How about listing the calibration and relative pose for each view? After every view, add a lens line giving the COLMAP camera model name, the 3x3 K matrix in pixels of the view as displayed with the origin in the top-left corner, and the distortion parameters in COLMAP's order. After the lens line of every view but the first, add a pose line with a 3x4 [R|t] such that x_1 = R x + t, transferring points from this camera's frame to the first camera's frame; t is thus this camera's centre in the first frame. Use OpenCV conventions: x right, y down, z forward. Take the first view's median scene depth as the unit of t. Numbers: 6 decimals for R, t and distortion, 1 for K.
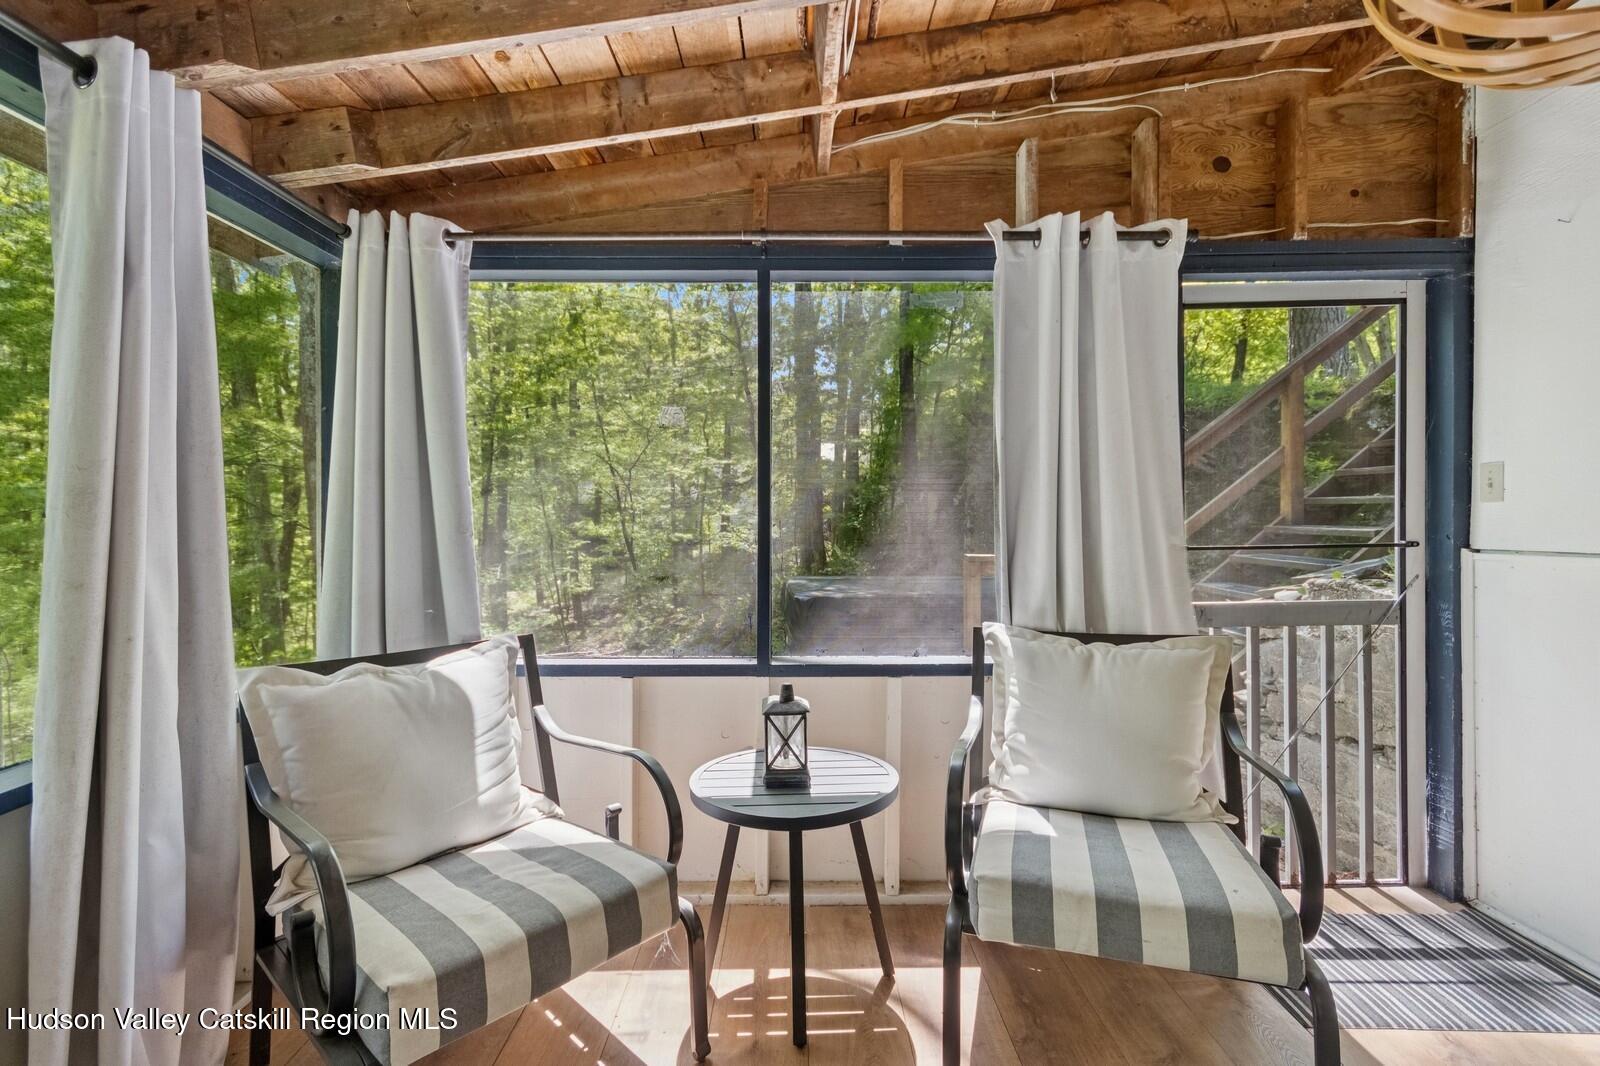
lens RADIAL K [[757.8, 0, 795.8], [0, 757.8, 527.4], [0, 0, 1]] dist [0.002319, 0.000546]
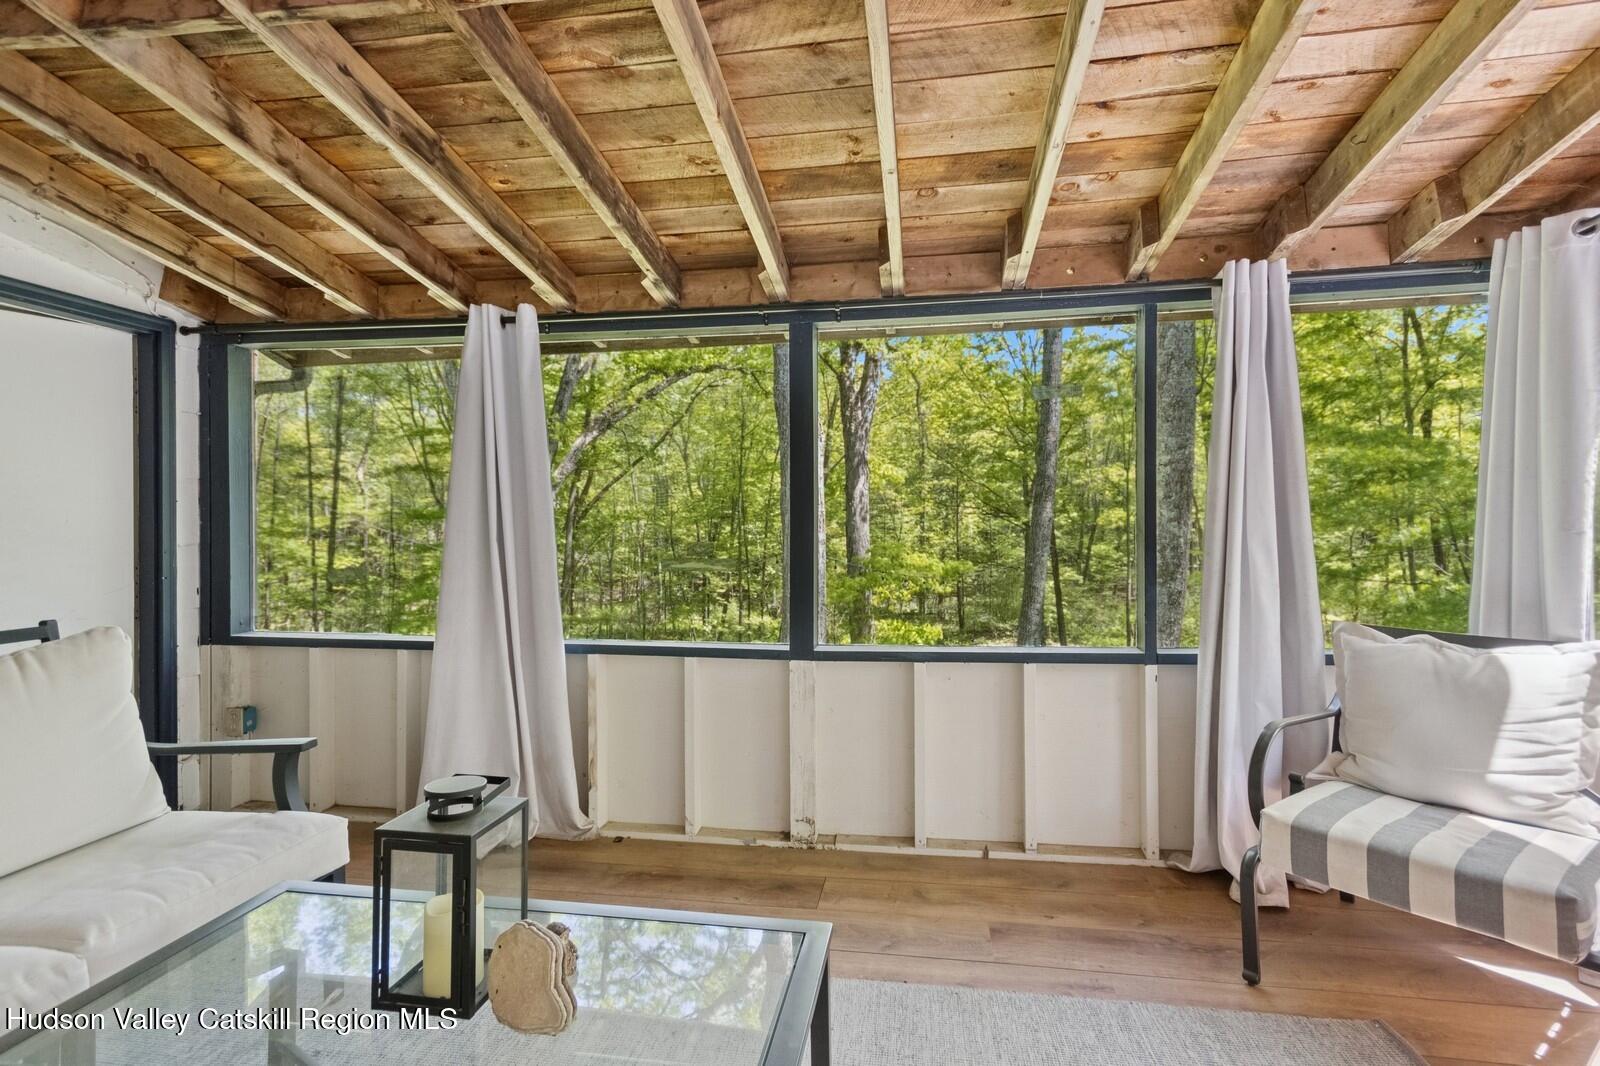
lens RADIAL K [[757.8, 0, 795.8], [0, 757.8, 527.4], [0, 0, 1]] dist [0.002319, 0.000546]
pose [[-0.174342, 0.010279, -0.984631, 0.645496], [-0.005611, 0.999919, 0.011432, -0.003280], [0.984669, 0.007518, -0.174270, 0.166310]]
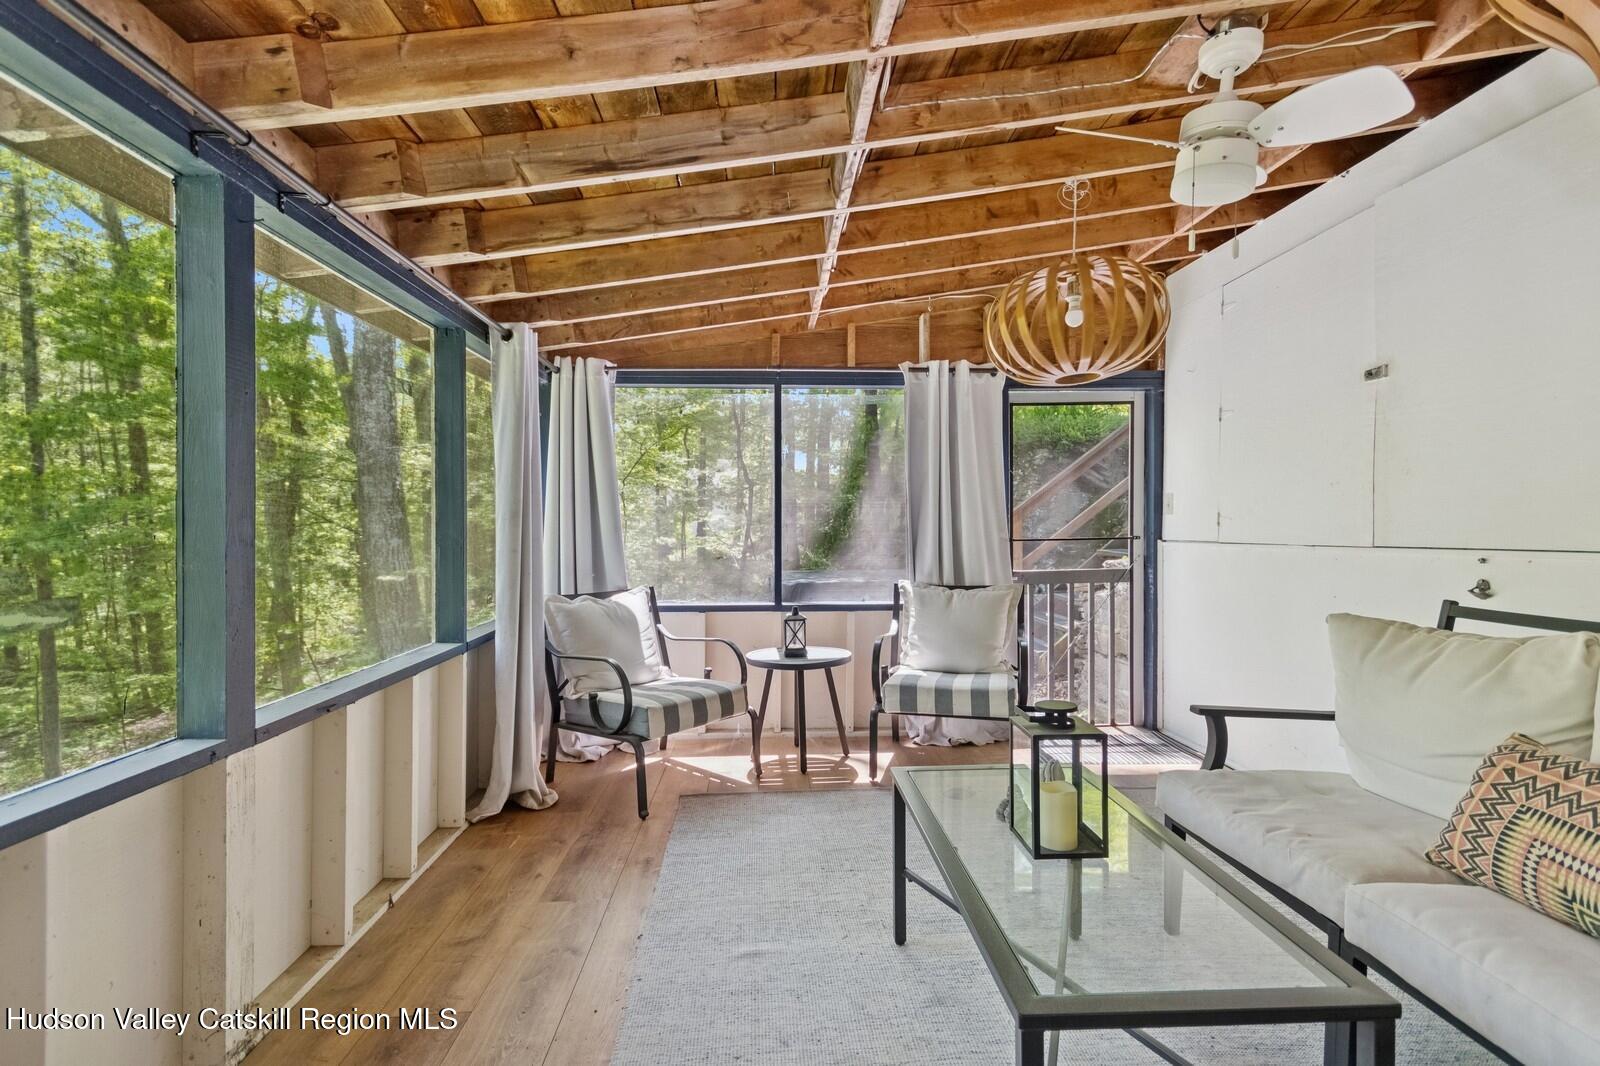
lens RADIAL K [[757.8, 0, 795.8], [0, 757.8, 527.4], [0, 0, 1]] dist [0.002319, 0.000546]
pose [[0.999222, -0.000922, 0.039432, -0.076577], [0.001208, 0.999973, -0.007226, 0.011221], [-0.039424, 0.007268, 0.999196, -0.853140]]
